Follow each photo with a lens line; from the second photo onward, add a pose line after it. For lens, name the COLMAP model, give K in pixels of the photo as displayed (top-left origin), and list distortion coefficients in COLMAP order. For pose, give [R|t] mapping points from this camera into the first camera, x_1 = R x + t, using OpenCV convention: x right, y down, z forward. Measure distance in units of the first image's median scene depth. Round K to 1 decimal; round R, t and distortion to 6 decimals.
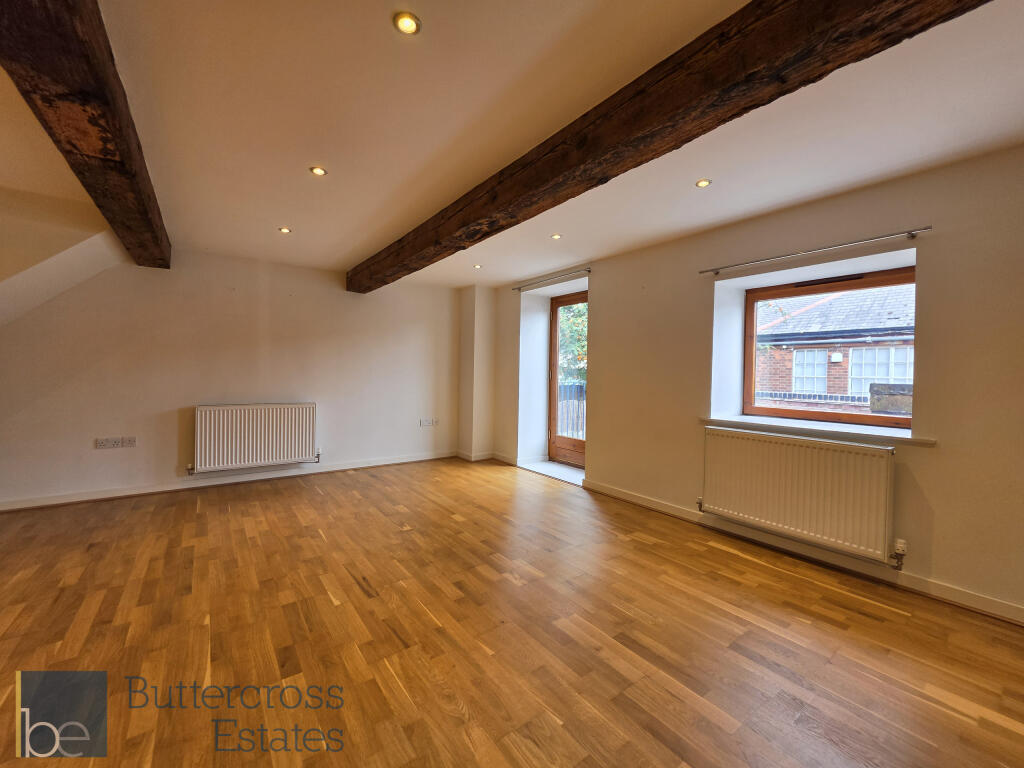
lens RADIAL K [[409.9, 0, 509.6], [0, 409.9, 378.7], [0, 0, 1]] dist [-0.004675, 0.000450]
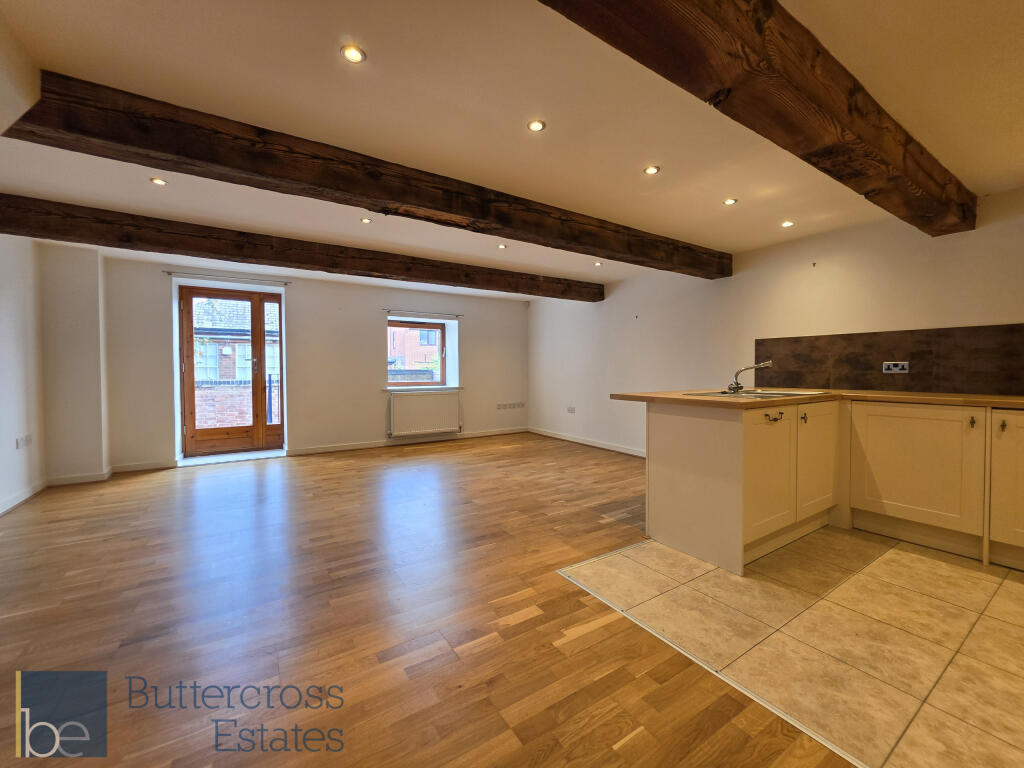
lens RADIAL K [[409.9, 0, 511.0], [0, 409.9, 376.9], [0, 0, 1]] dist [-0.004675, 0.000450]
pose [[0.068415, -0.035311, 0.997032, -1.454933], [0.015651, 0.999288, 0.034317, -0.012778], [-0.997534, 0.013256, 0.068919, 0.332449]]
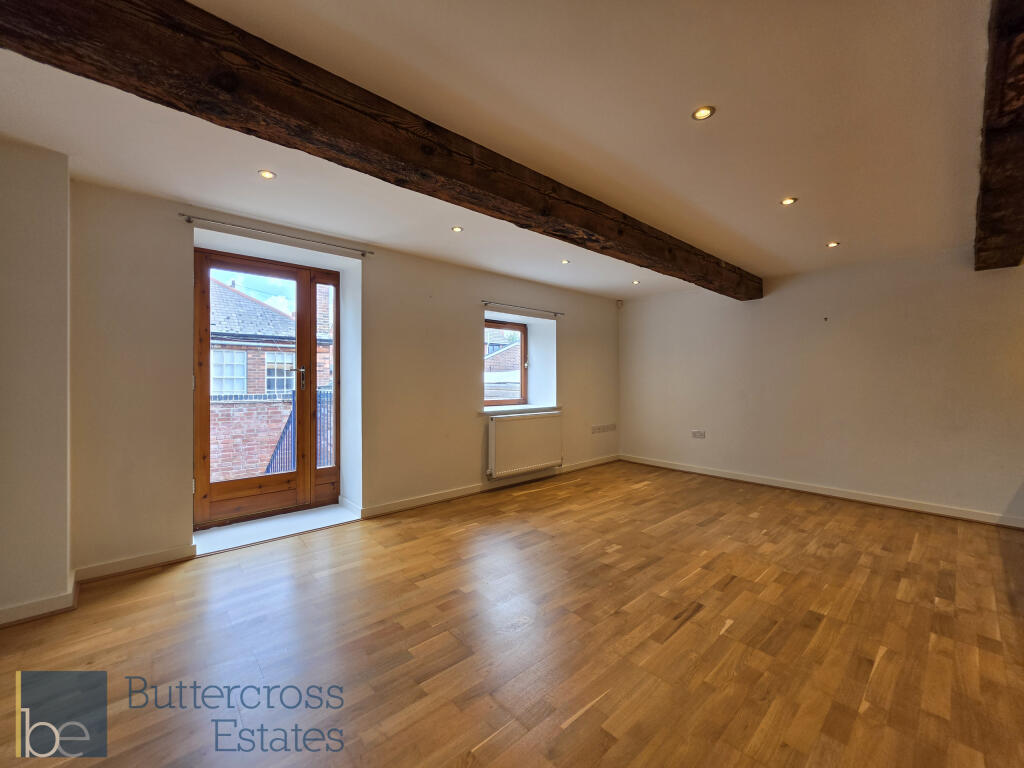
lens RADIAL K [[409.9, 0, 510.1], [0, 409.9, 379.1], [0, 0, 1]] dist [-0.004675, 0.000450]
pose [[-0.089253, -0.016747, 0.995868, -0.934854], [0.010188, 0.999791, 0.017726, -0.033823], [-0.995957, 0.011728, -0.089064, 1.122475]]
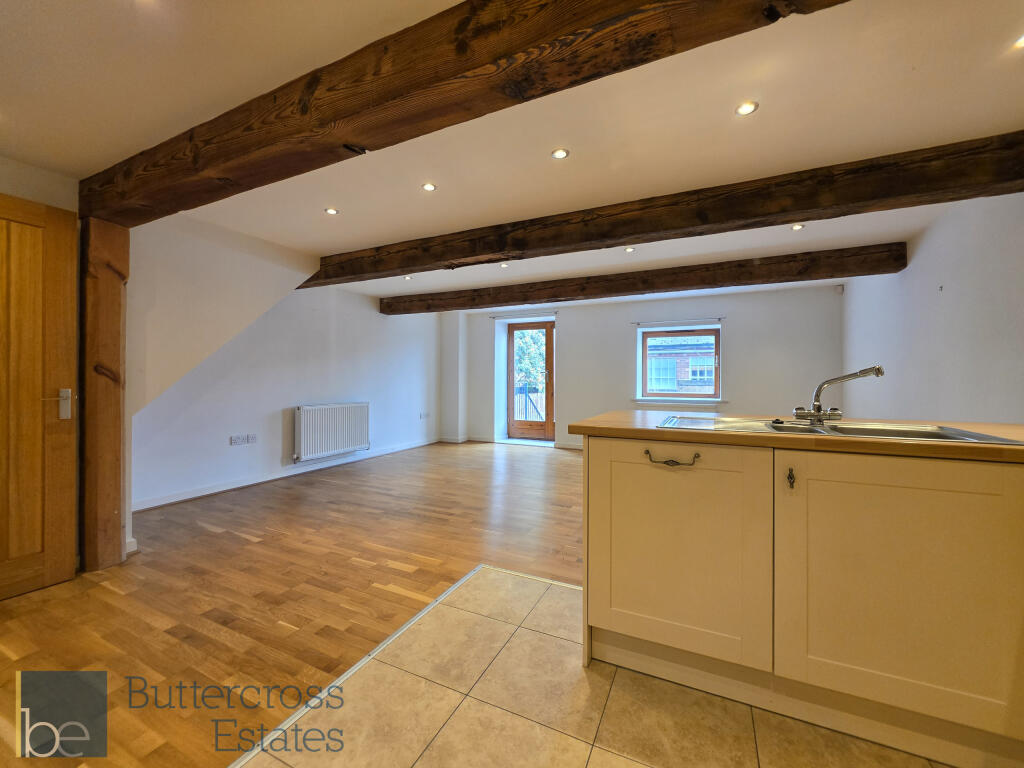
lens RADIAL K [[409.9, 0, 511.7], [0, 409.9, 377.7], [0, 0, 1]] dist [-0.004675, 0.000450]
pose [[0.884321, -0.012109, 0.466723, -1.022589], [0.017617, 0.999817, -0.007440, 0.003212], [-0.466547, 0.014802, 0.884372, -0.483749]]
